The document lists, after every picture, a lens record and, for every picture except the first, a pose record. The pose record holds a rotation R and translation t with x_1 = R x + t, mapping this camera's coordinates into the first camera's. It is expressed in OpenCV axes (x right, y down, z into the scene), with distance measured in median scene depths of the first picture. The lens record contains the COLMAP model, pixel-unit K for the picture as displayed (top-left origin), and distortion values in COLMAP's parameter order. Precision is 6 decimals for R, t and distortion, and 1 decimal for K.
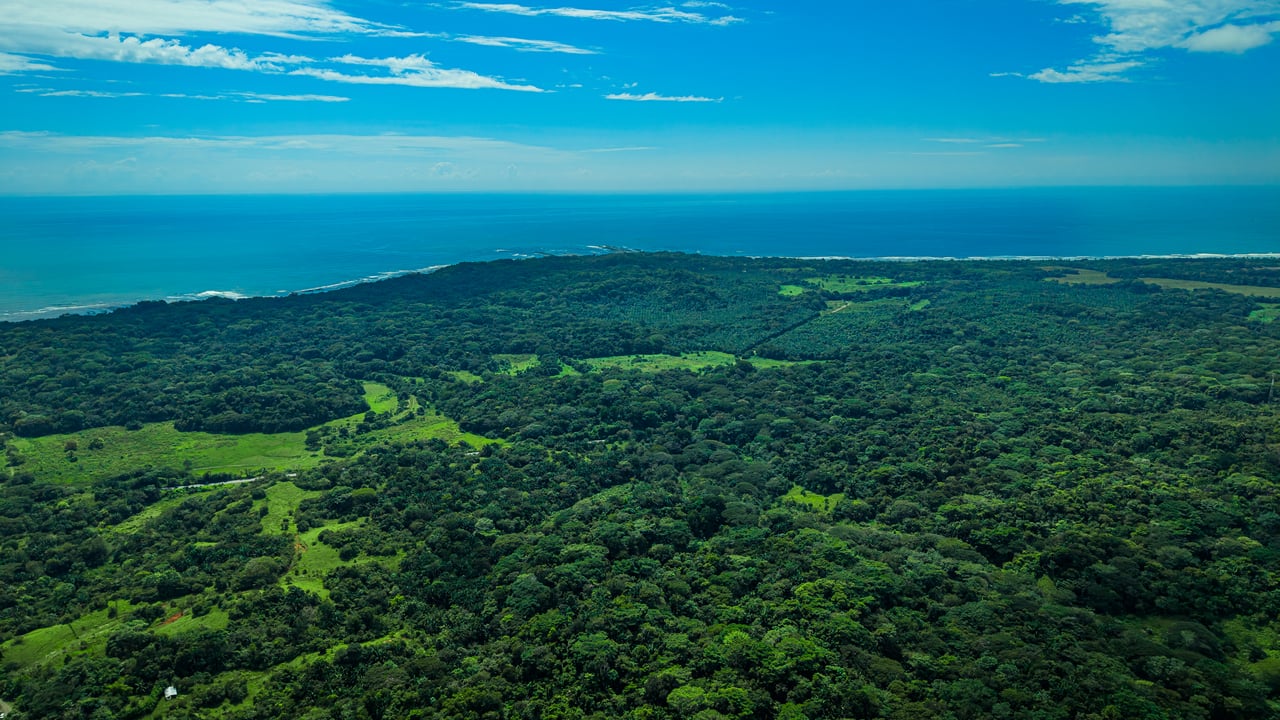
lens RADIAL K [[855.6, 0, 644.2], [0, 855.6, 359.3], [0, 0, 1]] dist [0.035452, -0.034981]
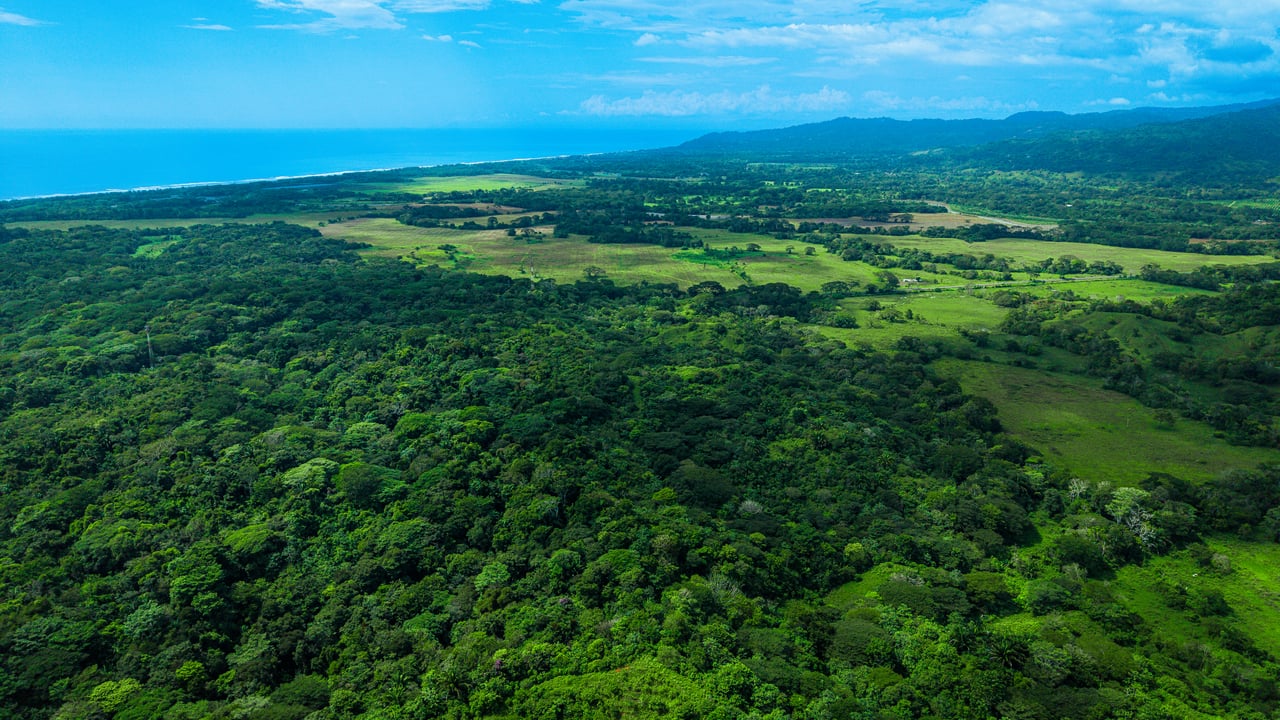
lens RADIAL K [[855.6, 0, 638.5], [0, 855.6, 359.7], [0, 0, 1]] dist [0.035452, -0.034981]
pose [[0.442164, -0.238768, 0.864570, 0.224414], [0.184722, 0.967494, 0.172722, -0.004079], [-0.877707, 0.083334, 0.471897, 0.238431]]
